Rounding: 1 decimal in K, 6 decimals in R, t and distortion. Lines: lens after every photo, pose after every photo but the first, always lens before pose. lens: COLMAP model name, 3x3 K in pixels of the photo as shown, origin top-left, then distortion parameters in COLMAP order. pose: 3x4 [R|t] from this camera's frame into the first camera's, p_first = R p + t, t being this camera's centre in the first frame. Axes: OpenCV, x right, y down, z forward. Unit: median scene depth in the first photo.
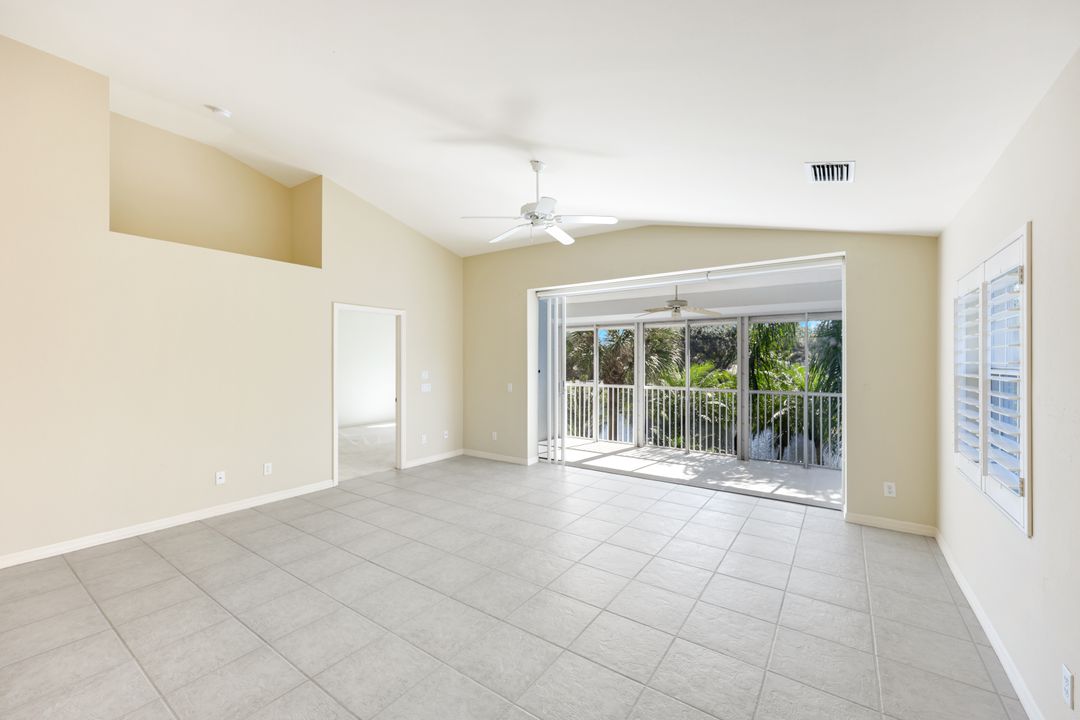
lens RADIAL K [[437.7, 0, 543.0], [0, 437.7, 358.1], [0, 0, 1]] dist [0.002791, -0.000592]
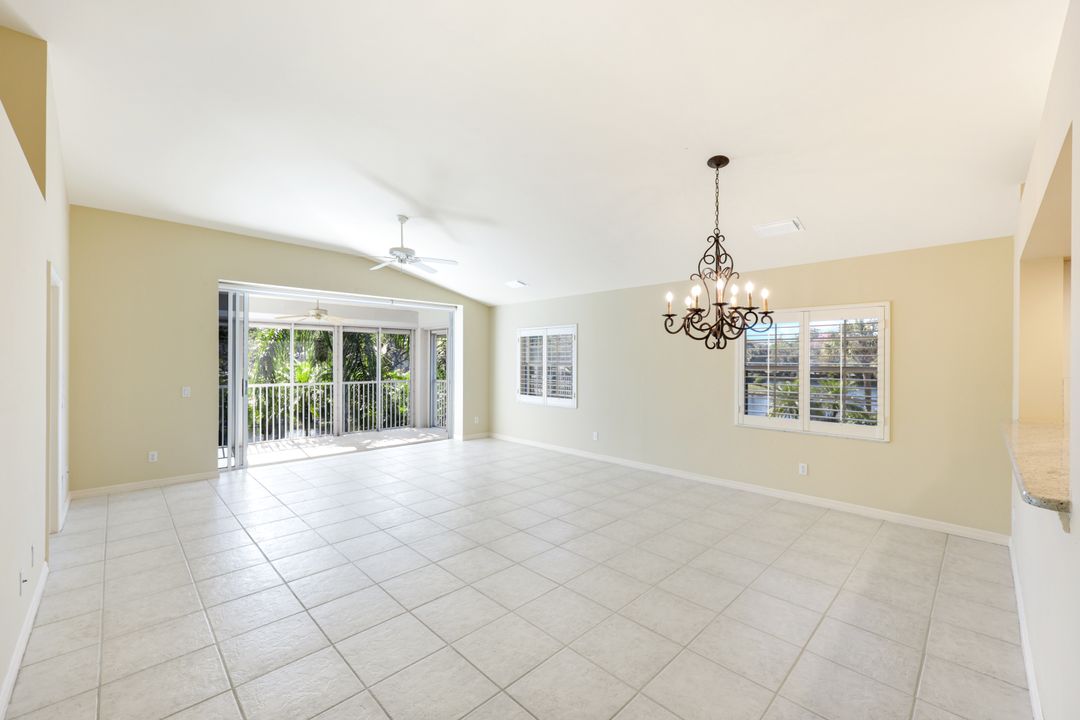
lens RADIAL K [[437.7, 0, 538.5], [0, 437.7, 359.0], [0, 0, 1]] dist [0.002791, -0.000592]
pose [[0.186131, 0.001375, 0.982524, -0.777436], [-0.009165, 0.999958, 0.000337, -0.001921], [-0.982482, -0.009067, 0.186136, 0.189370]]
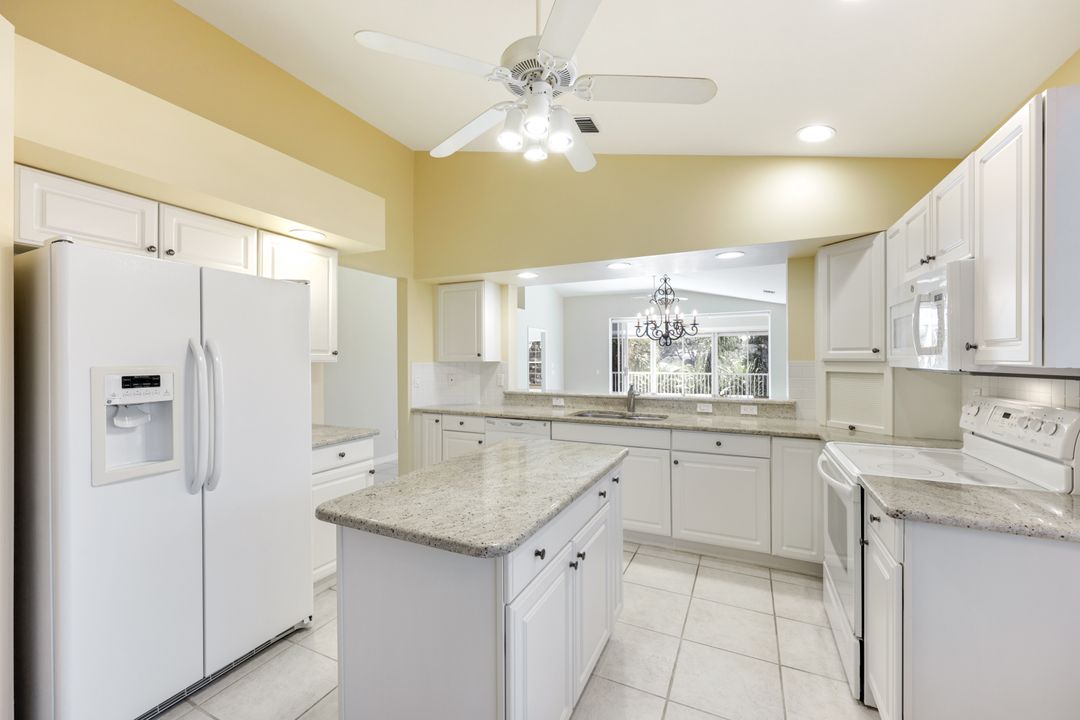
lens RADIAL K [[437.7, 0, 528.3], [0, 437.7, 362.1], [0, 0, 1]] dist [0.002791, -0.000592]
pose [[0.989355, 0.009089, 0.145235, -0.621168], [-0.011821, 0.999769, 0.017960, 0.004823], [-0.145038, -0.019486, 0.989234, -0.731853]]
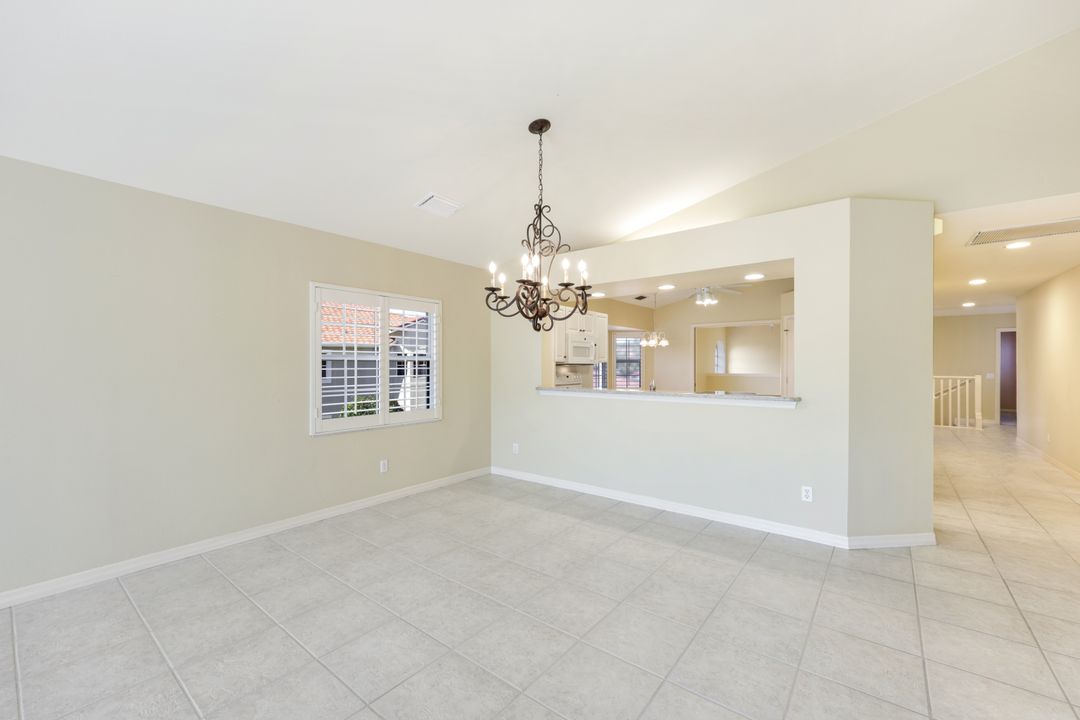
lens RADIAL K [[437.7, 0, 529.2], [0, 437.7, 373.6], [0, 0, 1]] dist [0.002791, -0.000592]
pose [[-0.998239, -0.003836, 0.059198, -0.229214], [-0.003317, 0.999955, 0.008866, 0.028835], [-0.059230, 0.008654, -0.998207, 0.557668]]
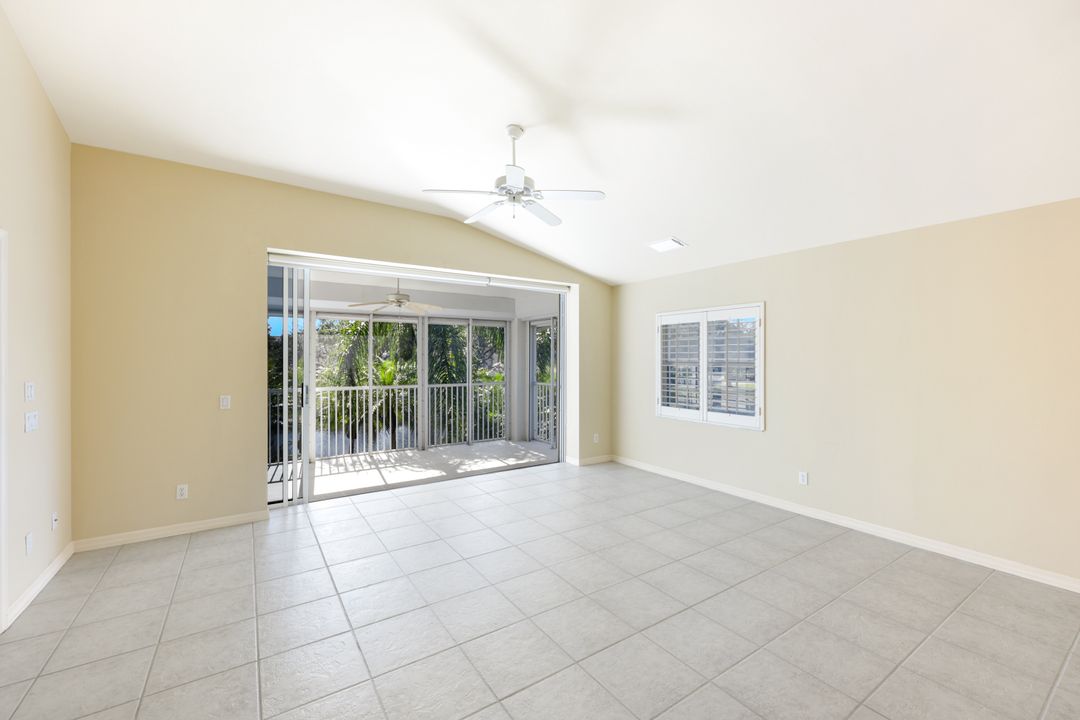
lens RADIAL K [[437.7, 0, 530.3], [0, 437.7, 357.3], [0, 0, 1]] dist [0.002791, -0.000592]
pose [[0.371512, 0.000117, 0.928428, -0.484400], [-0.006528, 0.999976, 0.002486, 0.000925], [-0.928405, -0.006984, 0.371504, 0.389356]]
